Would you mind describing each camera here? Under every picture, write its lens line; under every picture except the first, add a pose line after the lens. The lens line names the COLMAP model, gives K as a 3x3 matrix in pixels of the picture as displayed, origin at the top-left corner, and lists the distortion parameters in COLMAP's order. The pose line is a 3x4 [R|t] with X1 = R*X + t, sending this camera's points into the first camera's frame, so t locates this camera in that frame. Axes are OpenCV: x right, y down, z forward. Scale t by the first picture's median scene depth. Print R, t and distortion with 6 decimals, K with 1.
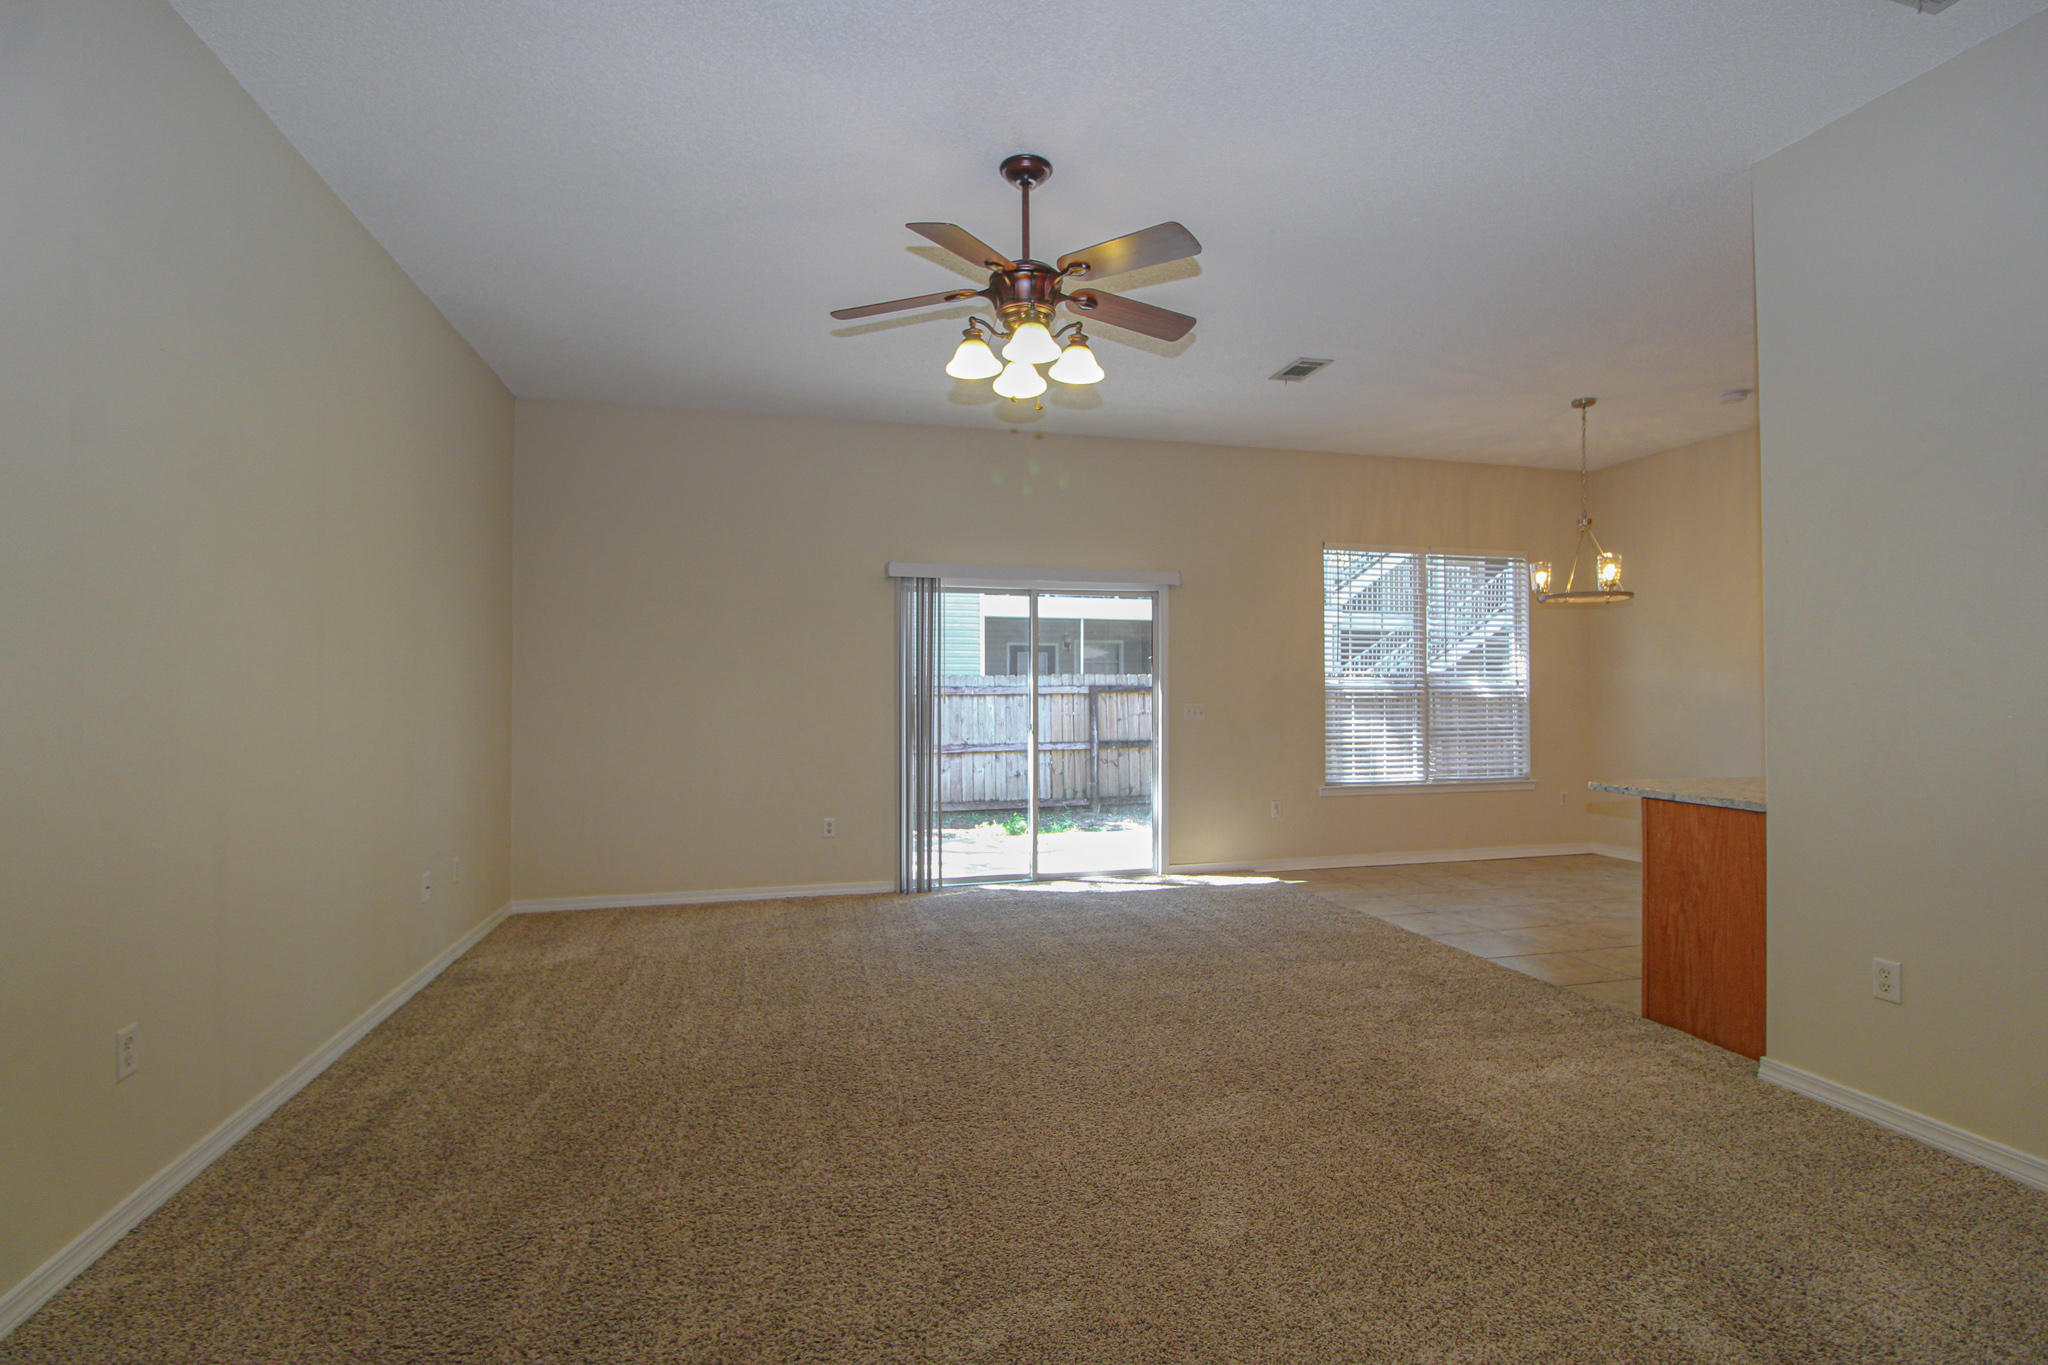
lens RADIAL K [[962.6, 0, 1038.7], [0, 962.6, 681.2], [0, 0, 1]] dist [-0.002002, -0.012614]
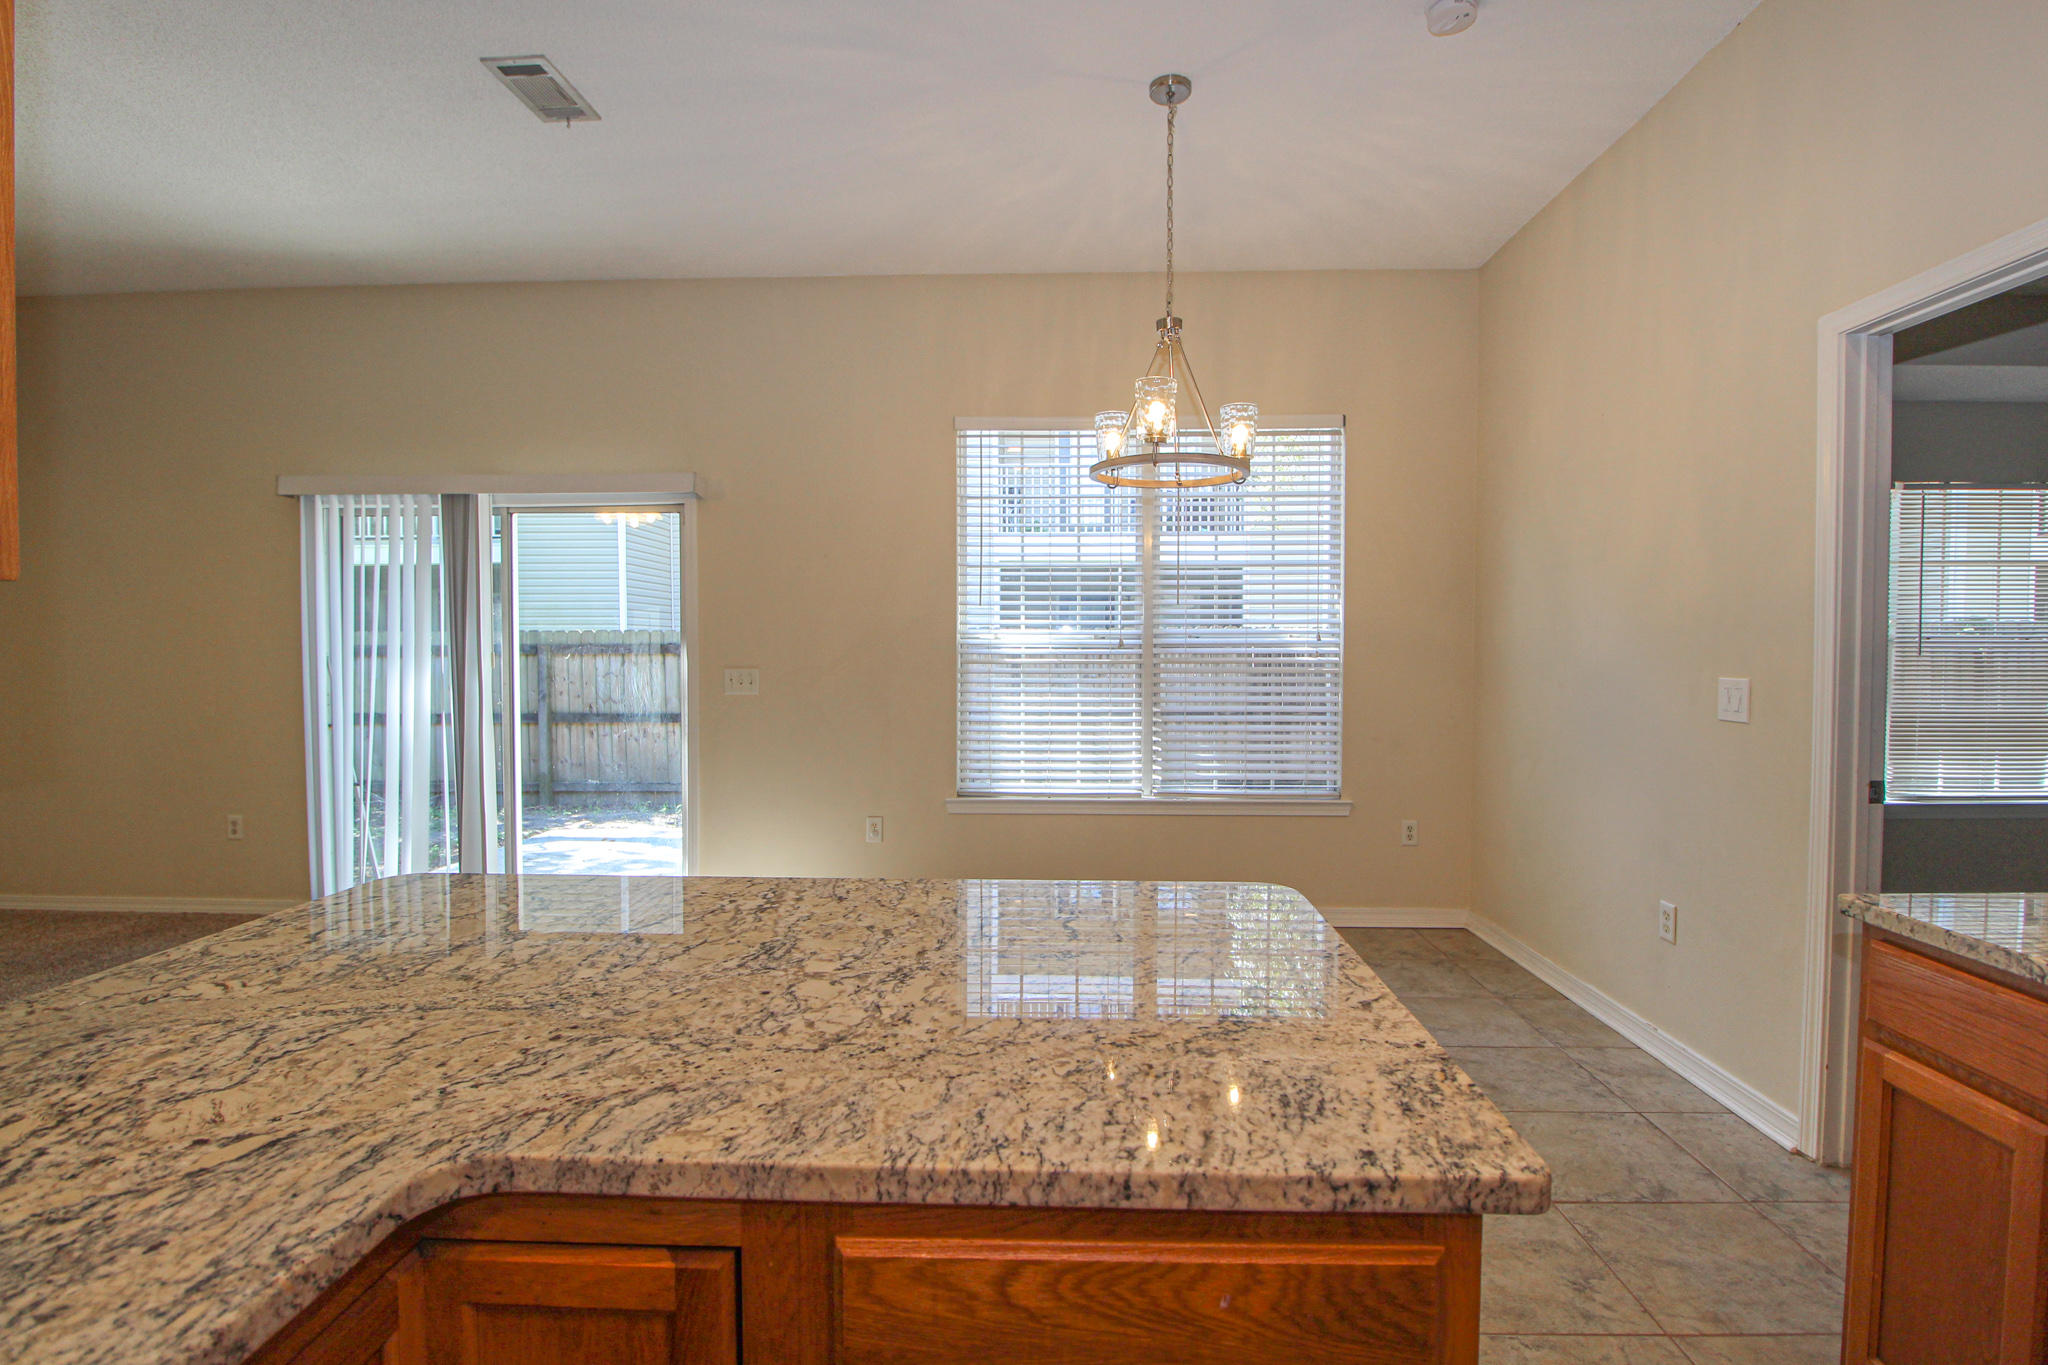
lens RADIAL K [[986.6, 0, 1029.0], [0, 986.6, 680.2], [0, 0, 1]] dist [-0.003495, -0.000609]
pose [[0.953988, 0.011300, -0.299630, 0.639697], [0.002388, 0.998972, 0.045279, 0.000097], [0.299834, -0.043911, 0.952980, 0.452927]]
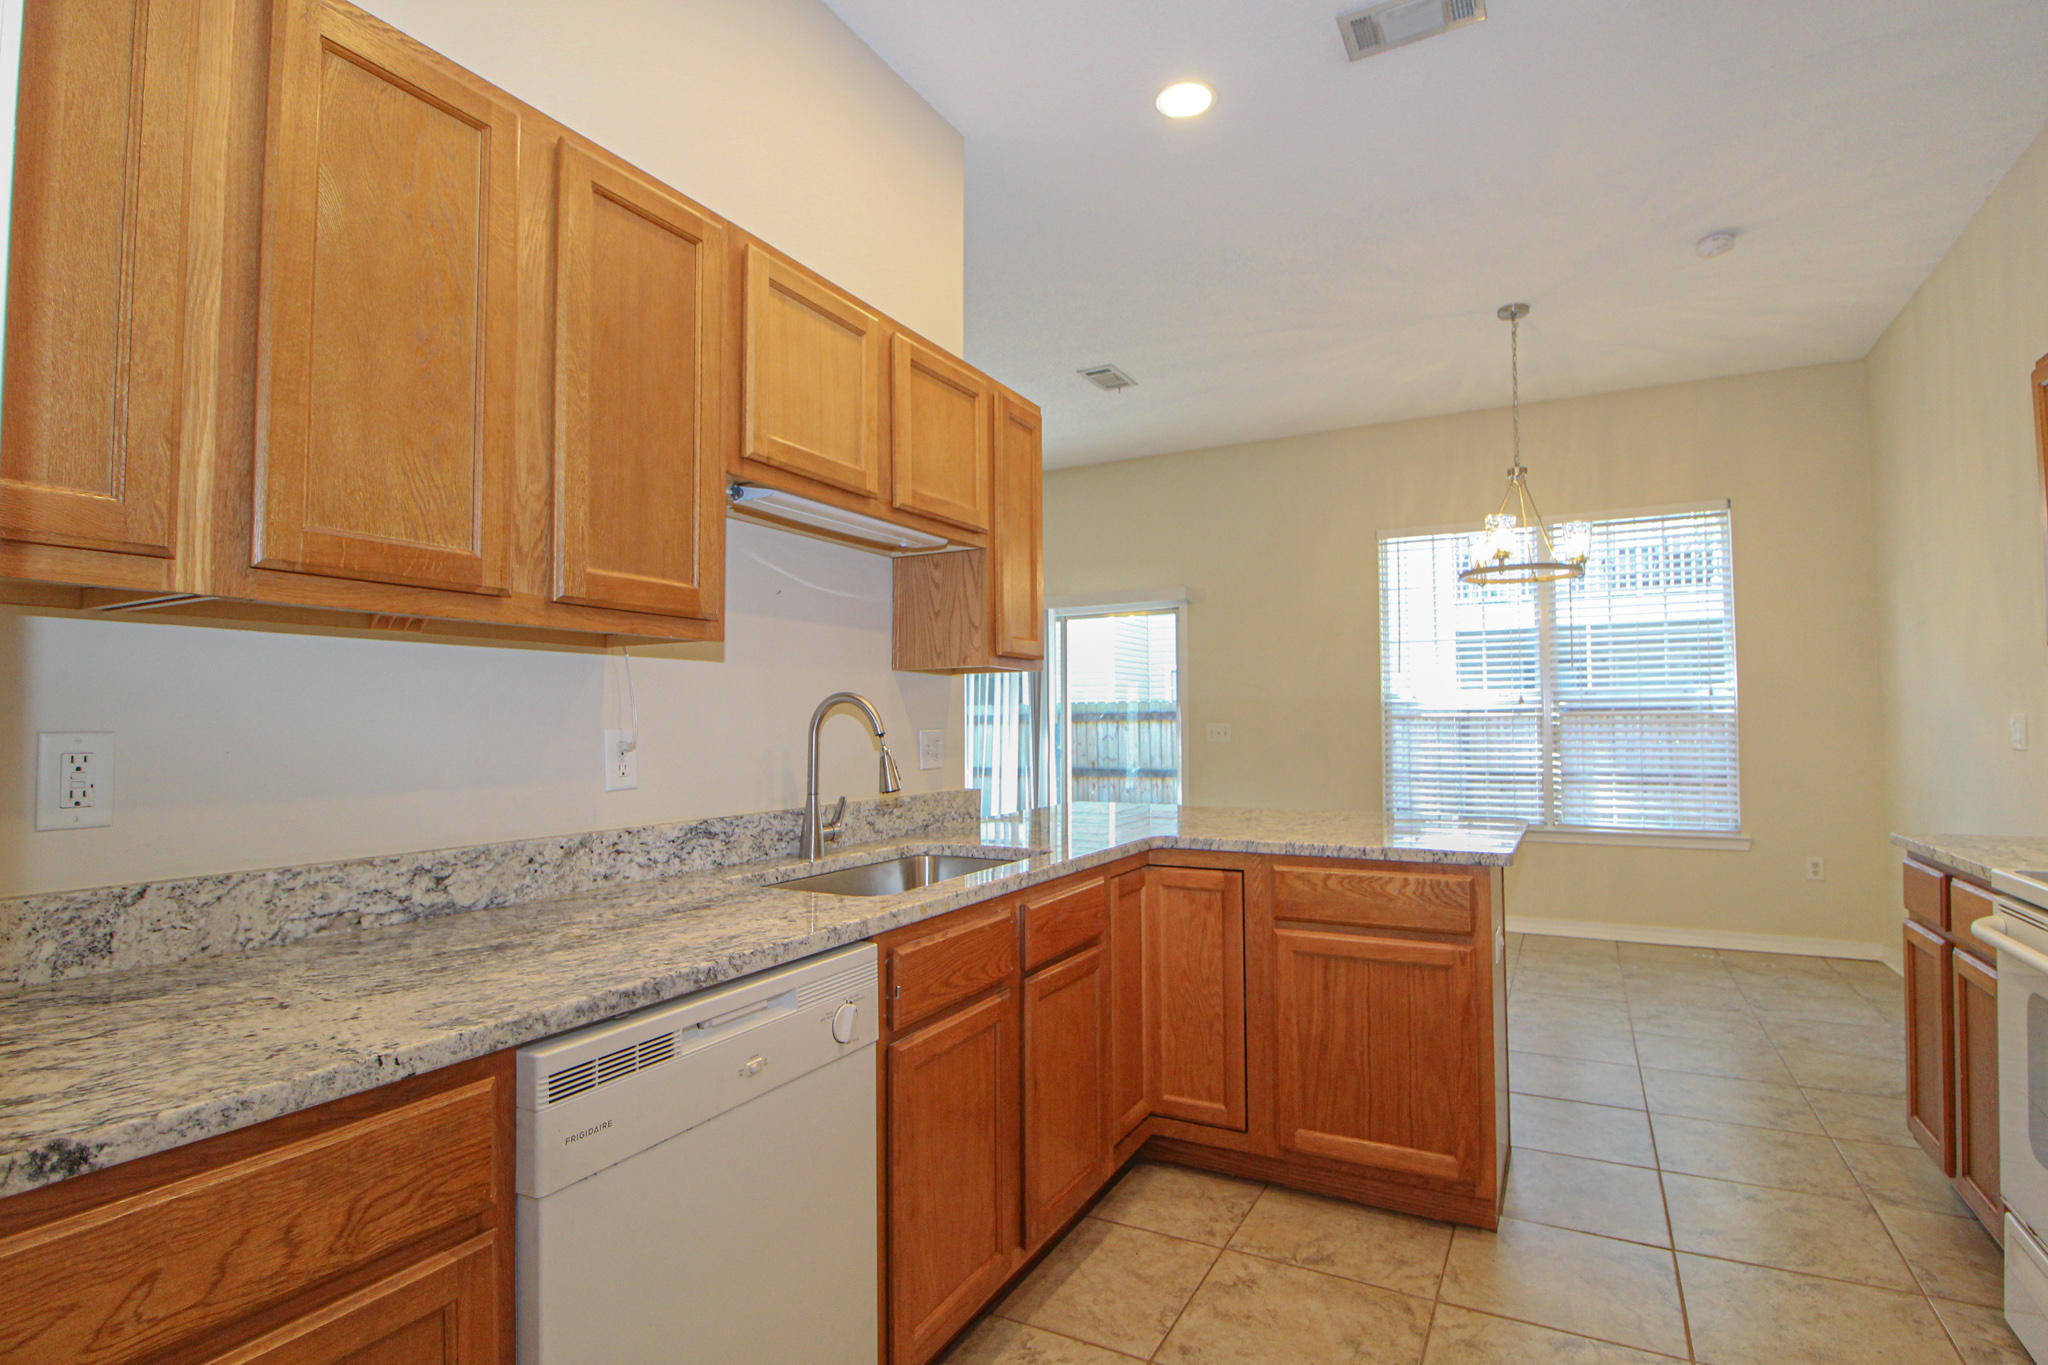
lens RADIAL K [[996.6, 0, 1047.9], [0, 996.6, 685.1], [0, 0, 1]] dist [0.000057, -0.013351]
pose [[0.736042, -0.029644, -0.676287, 0.791314], [0.014670, 0.999505, -0.027845, 0.012033], [0.676777, 0.010574, 0.736112, 0.195740]]
